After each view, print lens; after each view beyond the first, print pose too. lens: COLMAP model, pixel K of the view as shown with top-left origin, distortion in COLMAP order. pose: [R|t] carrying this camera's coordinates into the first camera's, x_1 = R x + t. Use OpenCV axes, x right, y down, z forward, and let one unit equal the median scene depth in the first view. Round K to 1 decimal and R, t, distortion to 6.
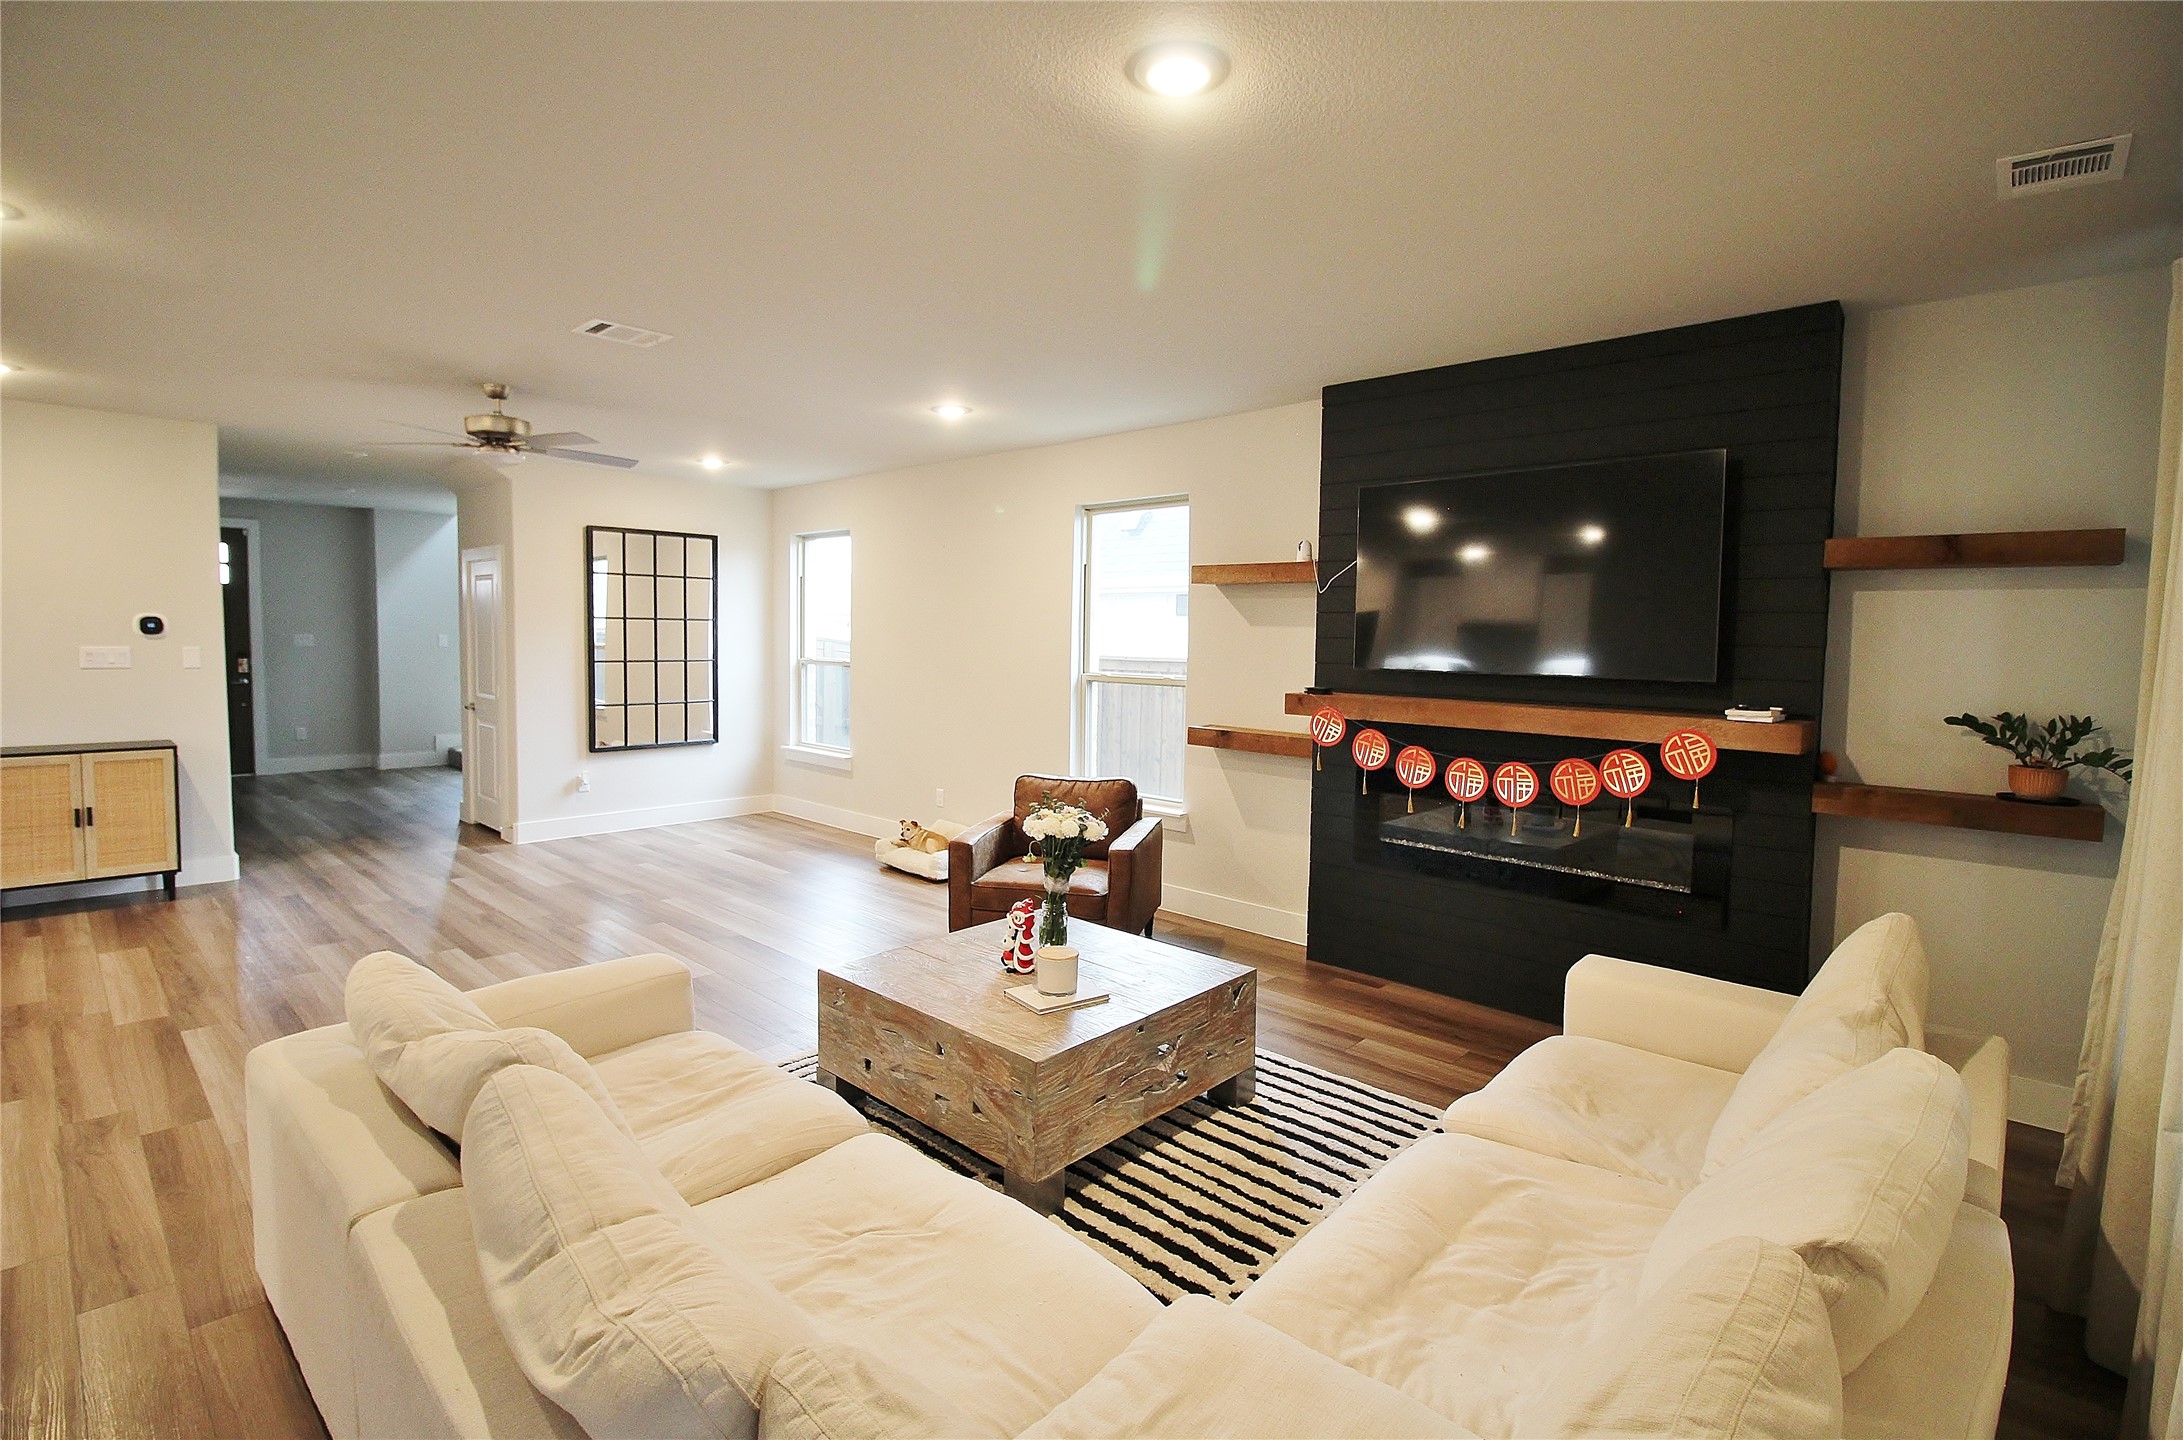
lens RADIAL K [[1005.4, 0, 1092.1], [0, 1005.4, 696.4], [0, 0, 1]] dist [-0.001081, -0.020644]
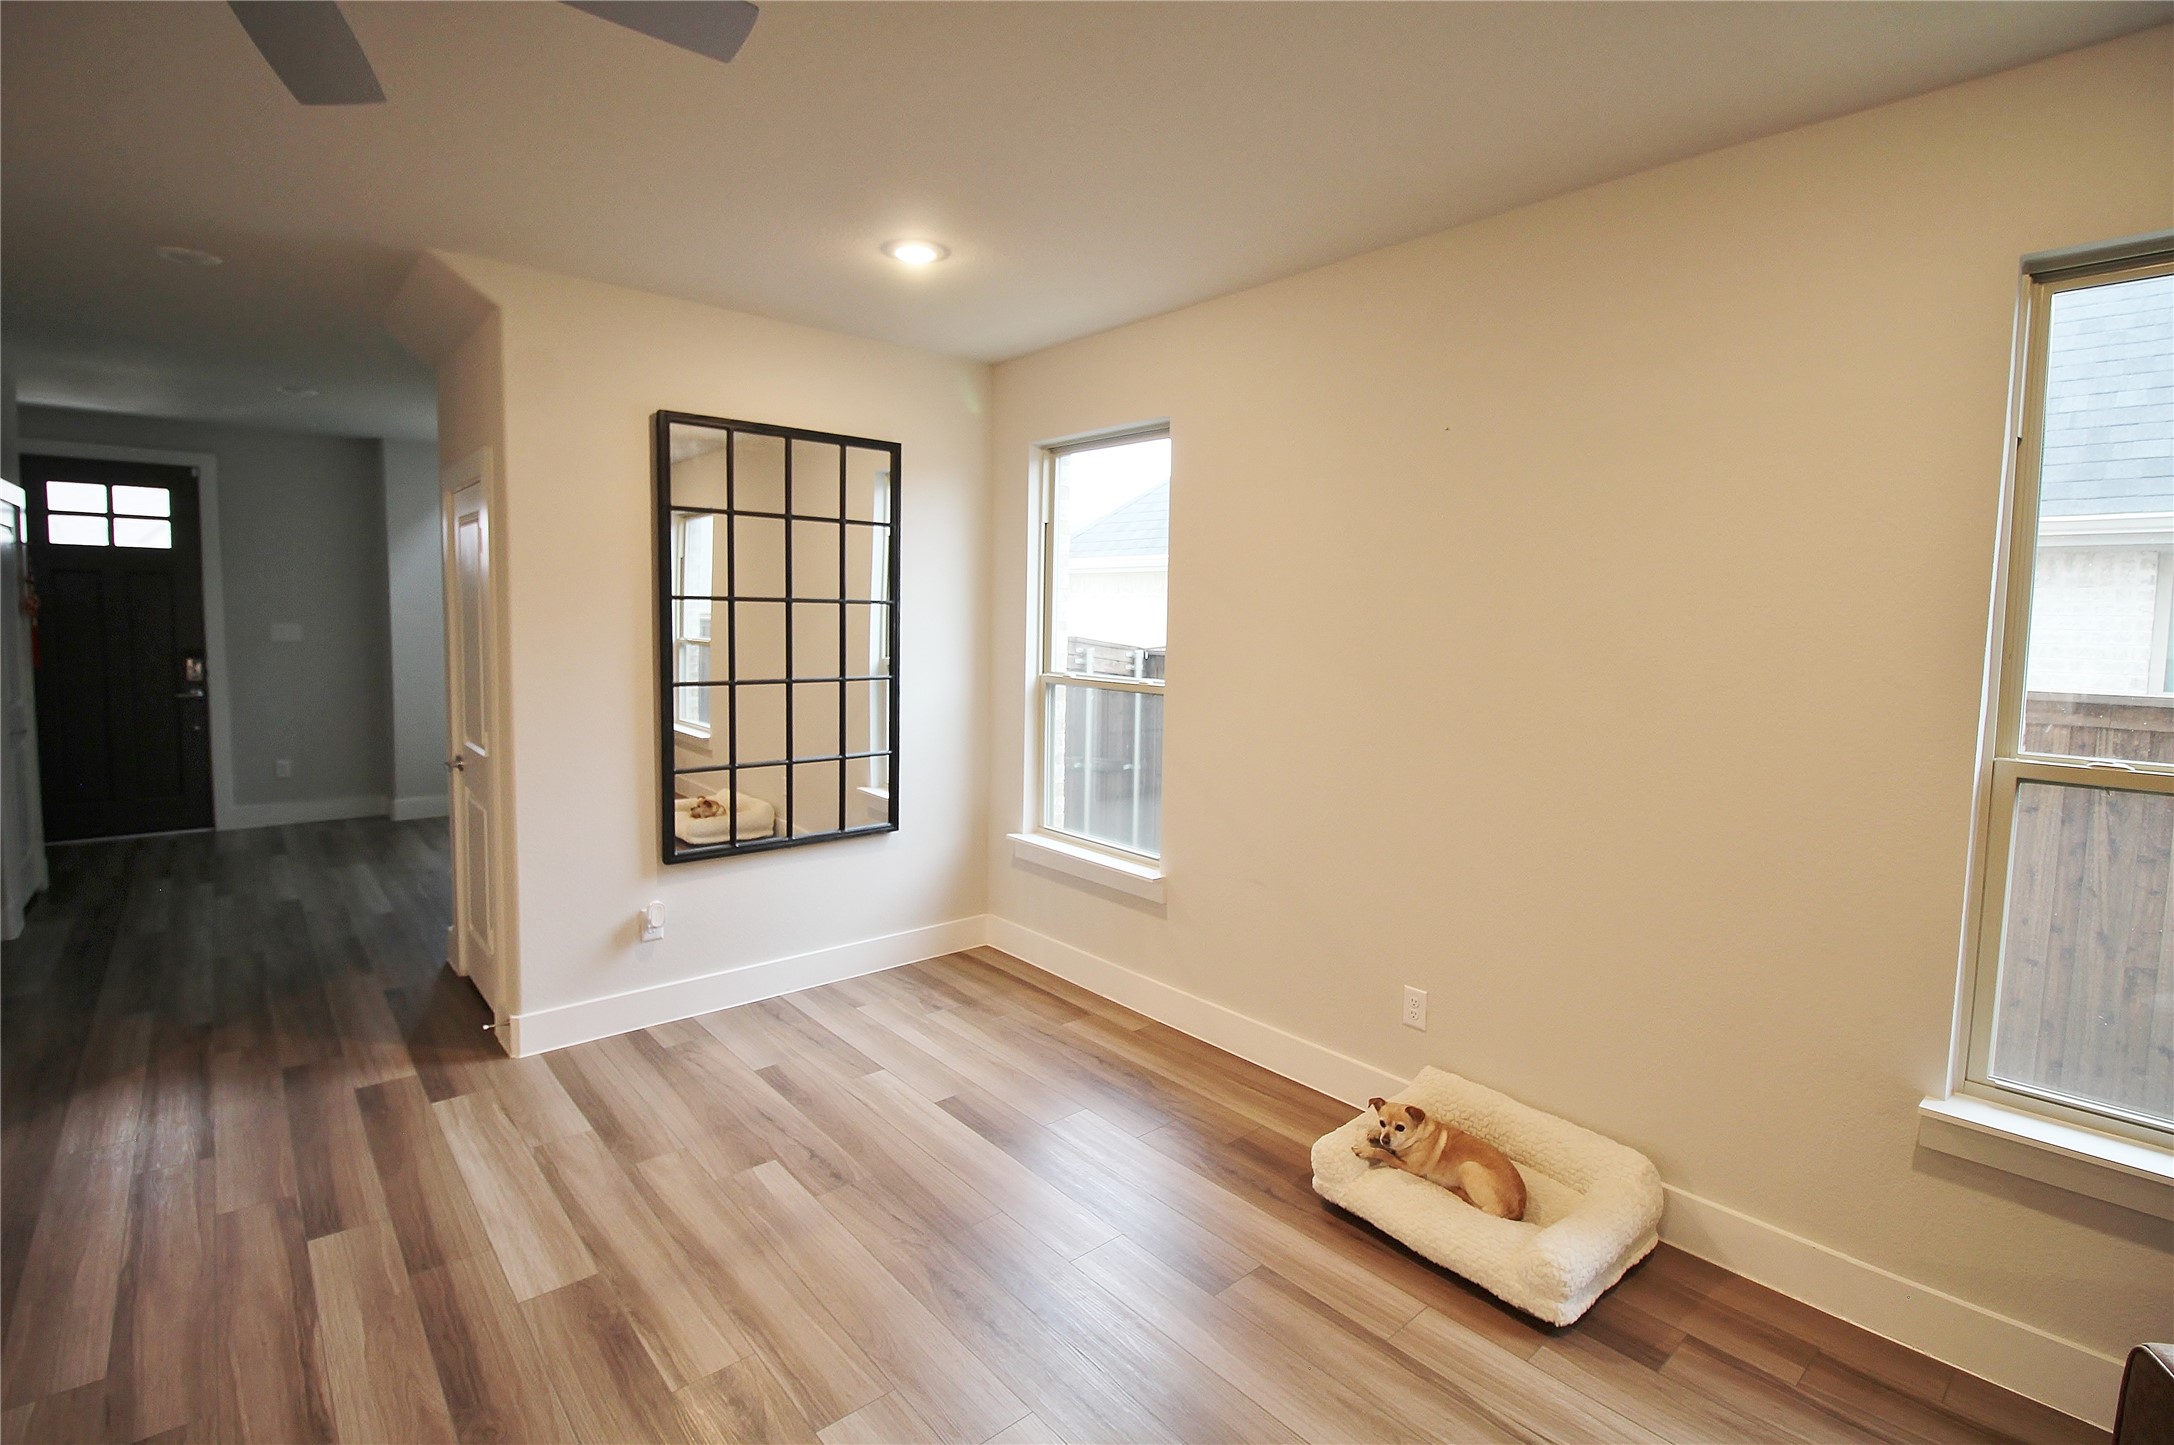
lens RADIAL K [[1009.1, 0, 1087.2], [0, 1009.1, 695.9], [0, 0, 1]] dist [-0.010728, -0.000392]
pose [[0.993898, 0.010959, -0.109761, -0.216744], [-0.009544, 0.999865, 0.013406, -0.035370], [0.109894, -0.012276, 0.993868, 0.483630]]
